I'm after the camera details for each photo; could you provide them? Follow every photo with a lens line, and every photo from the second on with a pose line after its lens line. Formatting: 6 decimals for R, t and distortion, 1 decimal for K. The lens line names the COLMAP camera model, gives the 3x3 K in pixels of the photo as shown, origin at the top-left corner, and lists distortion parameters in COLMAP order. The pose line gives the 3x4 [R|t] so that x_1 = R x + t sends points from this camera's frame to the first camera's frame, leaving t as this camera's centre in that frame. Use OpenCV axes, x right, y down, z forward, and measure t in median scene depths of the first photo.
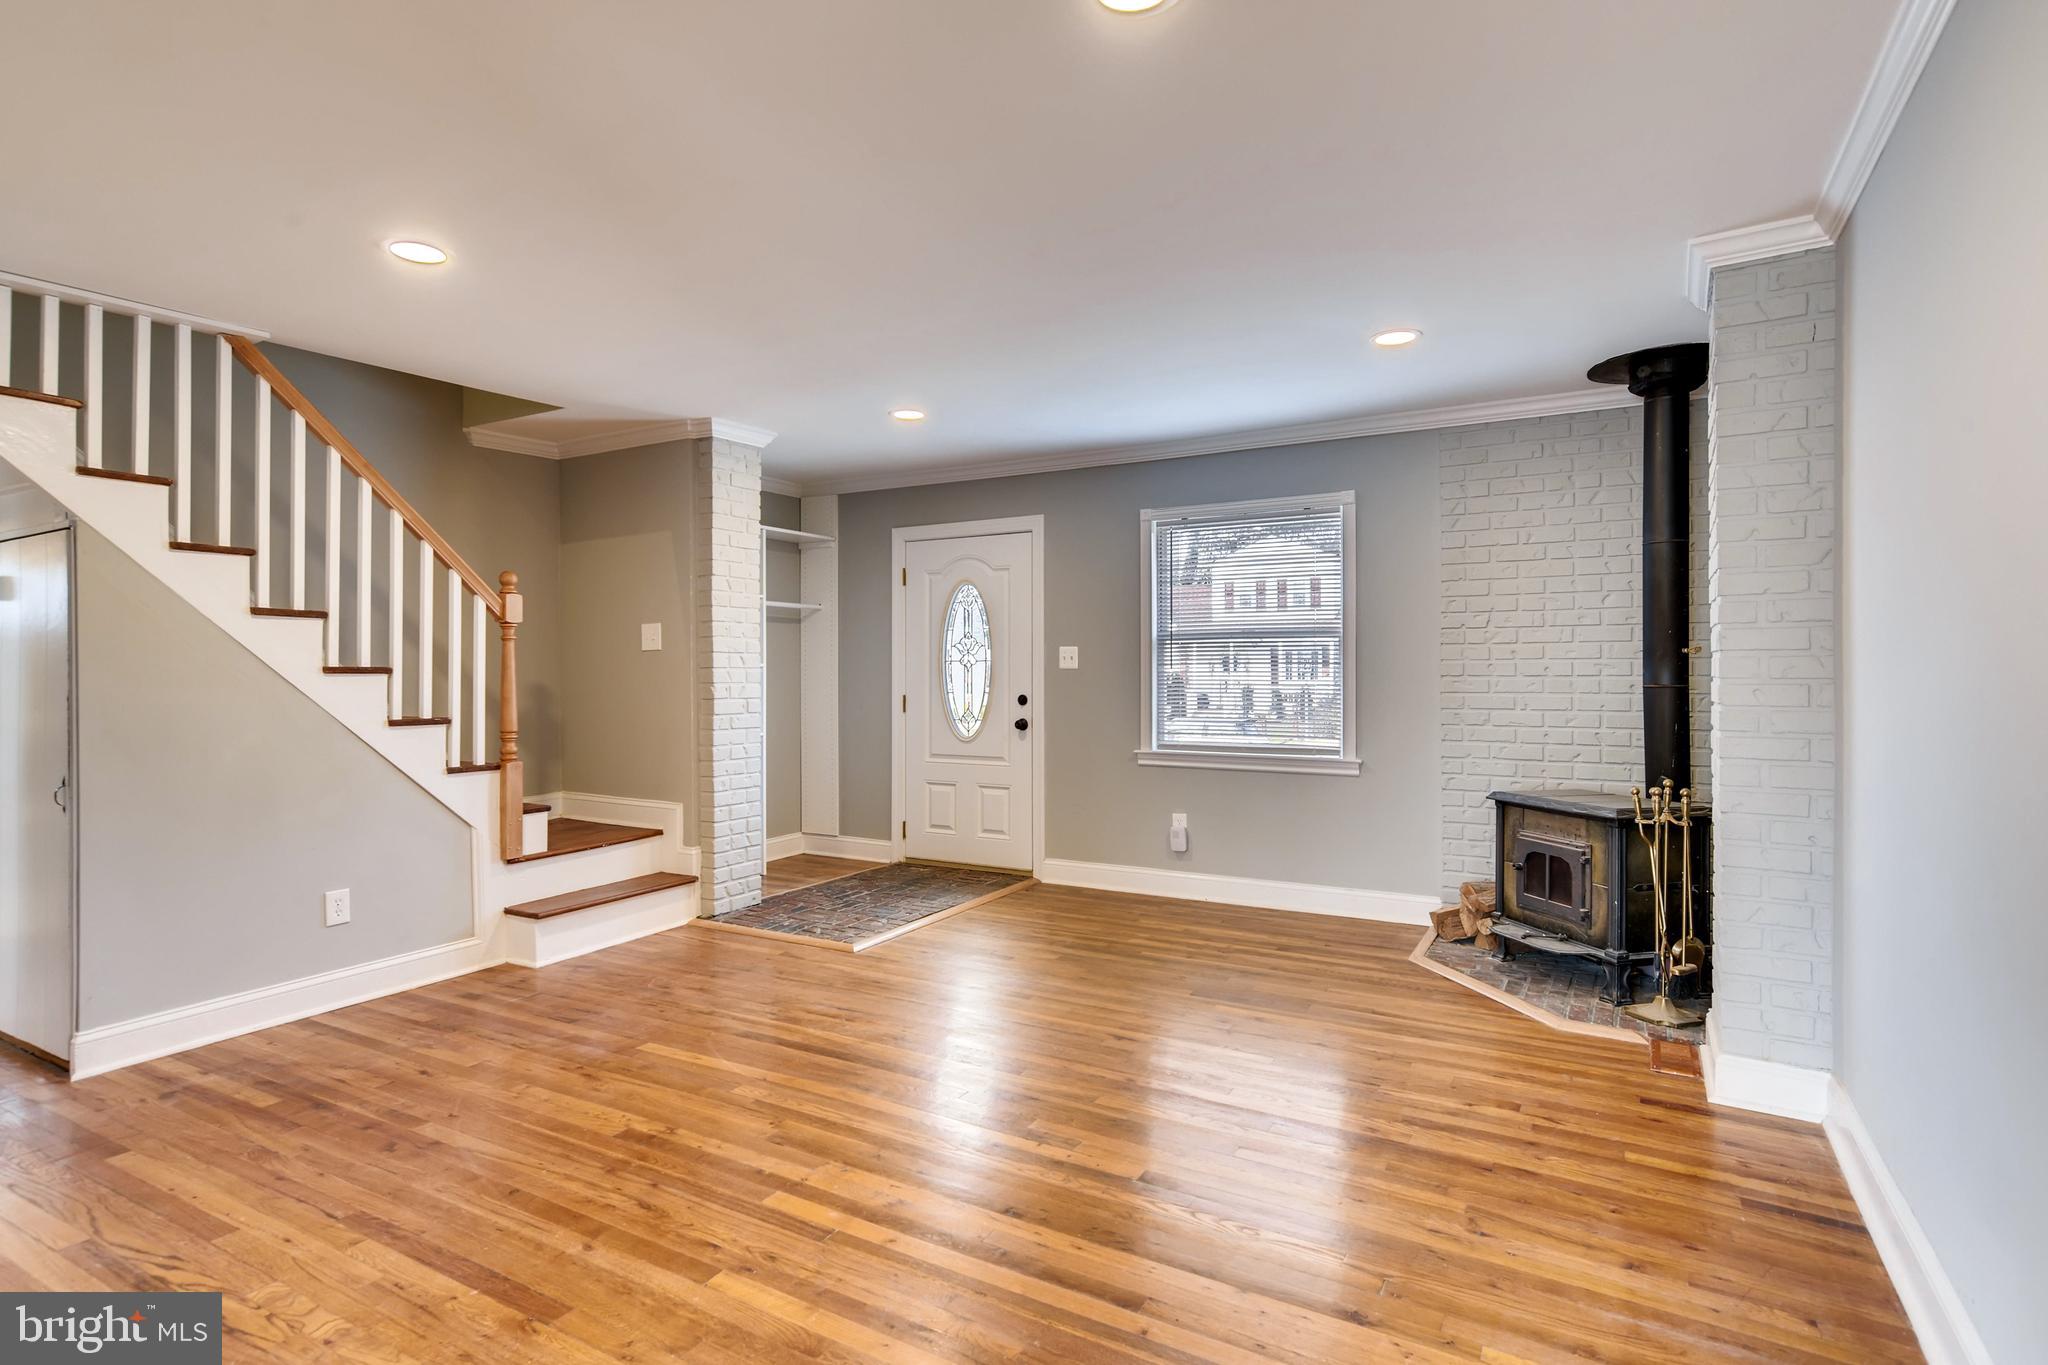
lens RADIAL K [[1052.9, 0, 1028.9], [0, 1052.9, 678.5], [0, 0, 1]] dist [-0.002477, 0.001487]
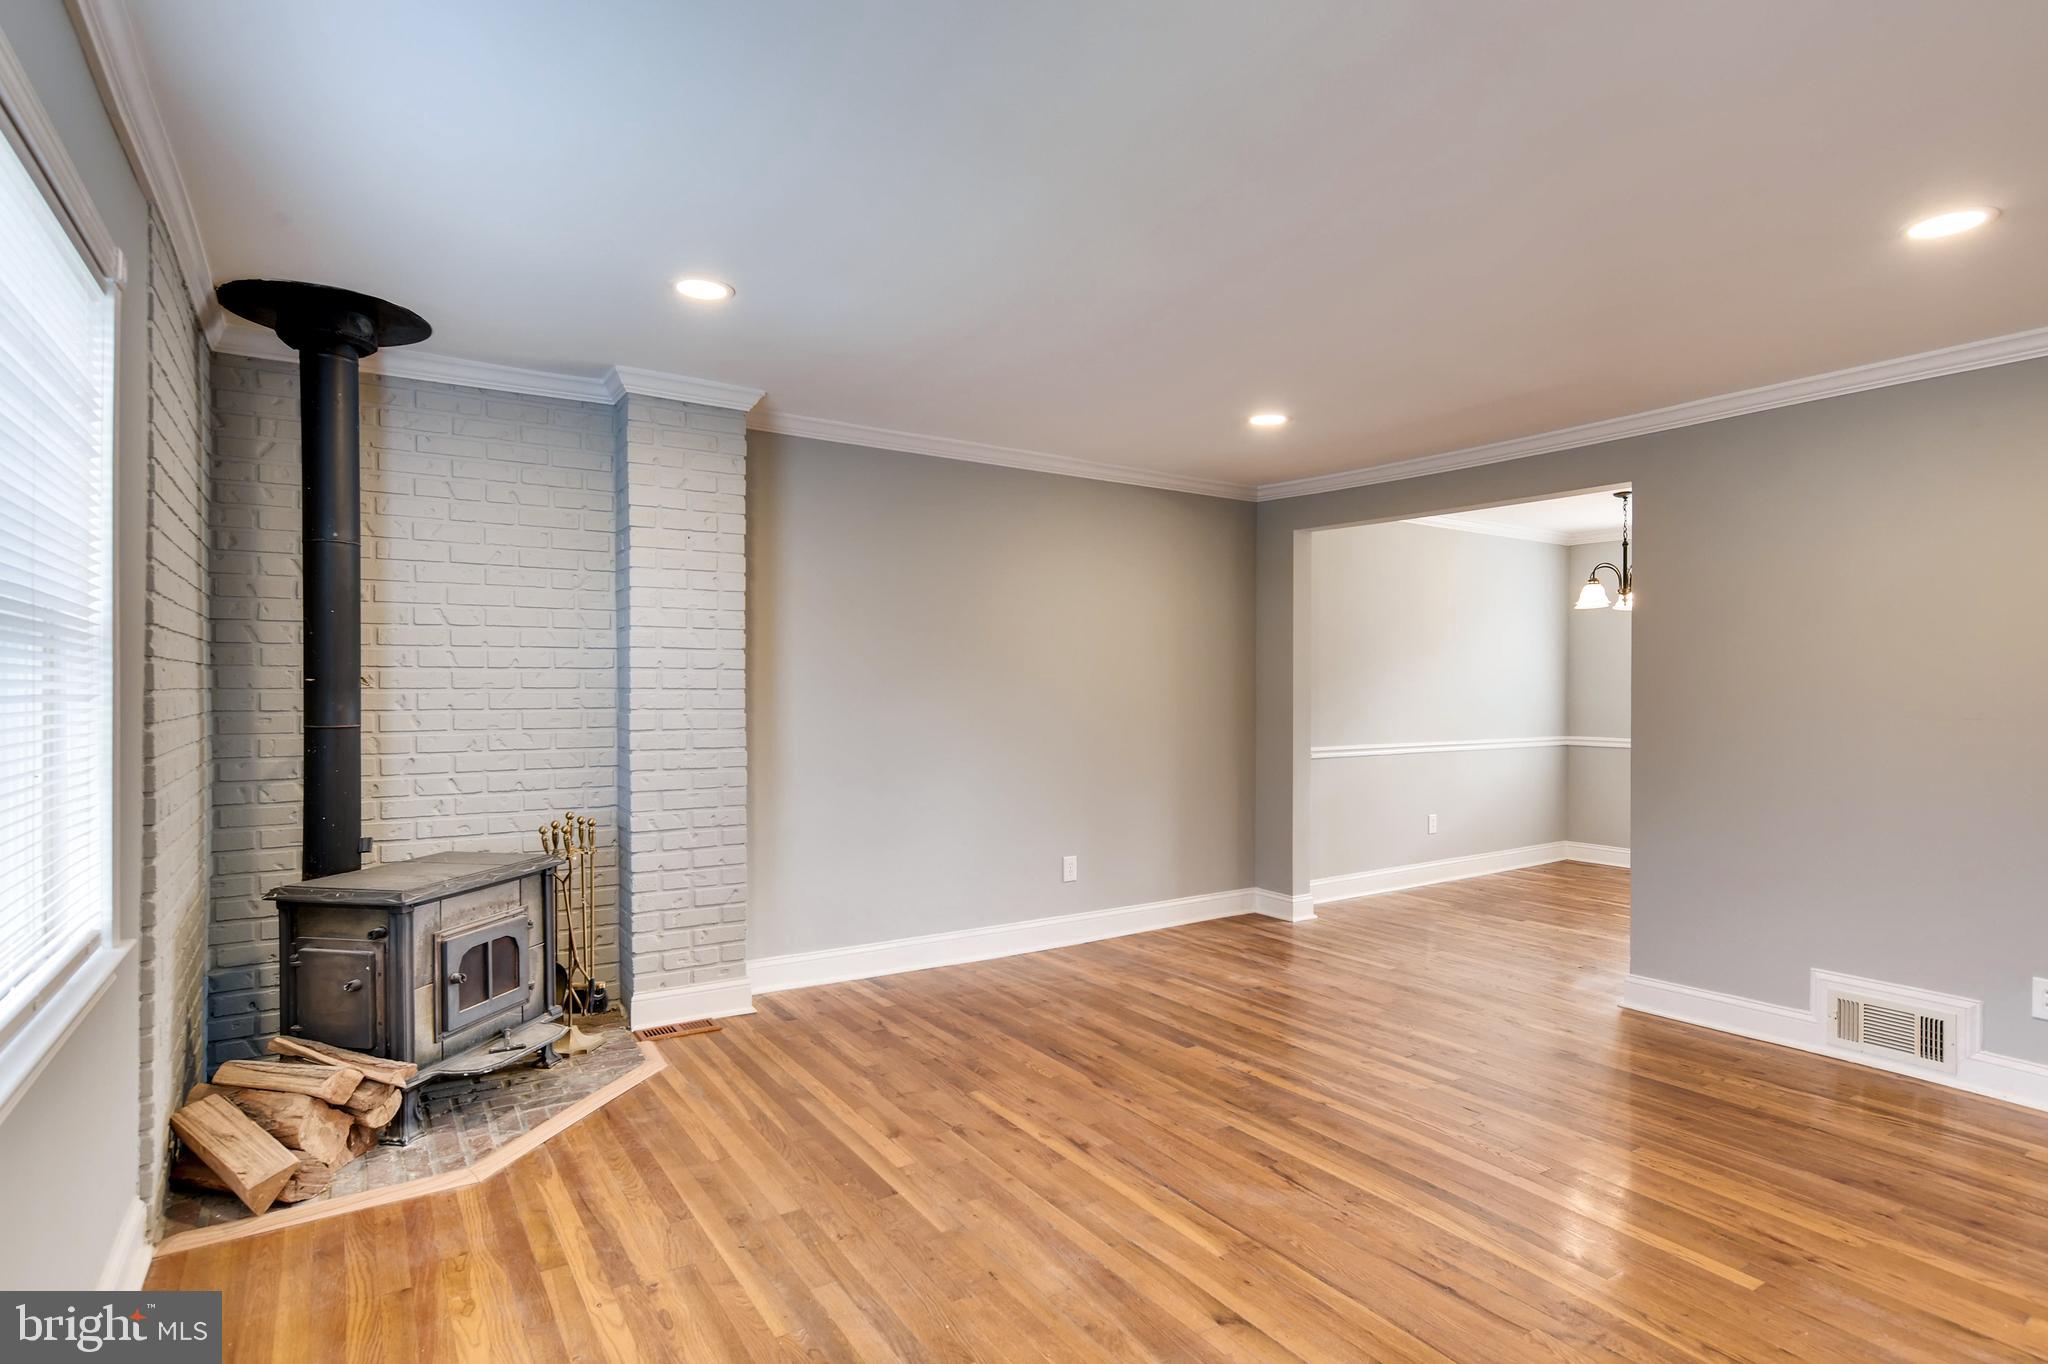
lens RADIAL K [[1052.9, 0, 1028.2], [0, 1052.9, 687.5], [0, 0, 1]] dist [-0.002477, 0.001487]
pose [[-0.896864, 0.001915, 0.442302, -0.242083], [0.001633, 0.999998, -0.001018, -0.022942], [-0.442303, -0.000191, -0.896865, 1.732245]]
